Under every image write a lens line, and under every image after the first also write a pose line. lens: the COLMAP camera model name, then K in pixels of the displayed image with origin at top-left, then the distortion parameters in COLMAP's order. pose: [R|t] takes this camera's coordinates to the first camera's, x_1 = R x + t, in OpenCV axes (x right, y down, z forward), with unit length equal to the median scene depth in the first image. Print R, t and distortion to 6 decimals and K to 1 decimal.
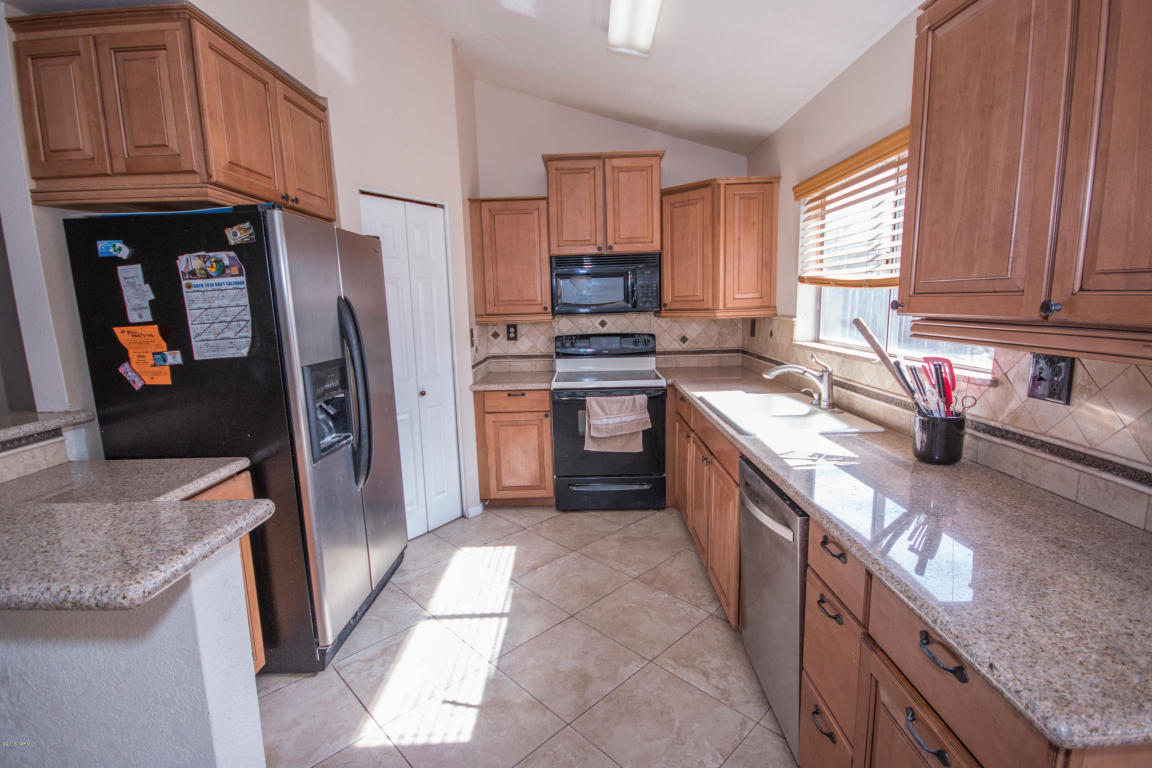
lens RADIAL K [[527.2, 0, 575.1], [0, 527.2, 389.1], [0, 0, 1]] dist [0.000023, -0.001603]
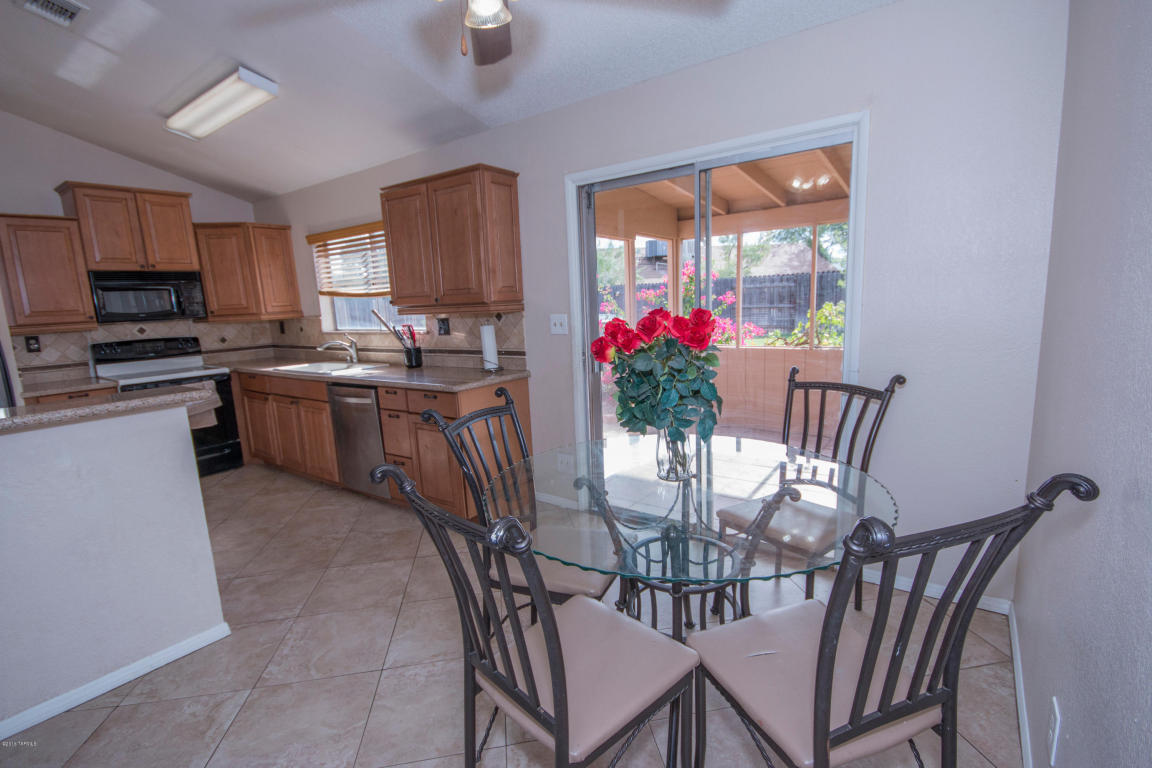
lens RADIAL K [[527.2, 0, 576.3], [0, 527.2, 388.6], [0, 0, 1]] dist [0.000023, -0.001603]
pose [[0.570867, -0.137954, 0.809370, -0.421089], [0.163781, 0.985105, 0.052389, 0.111668], [-0.804542, 0.102652, 0.584958, -0.490236]]
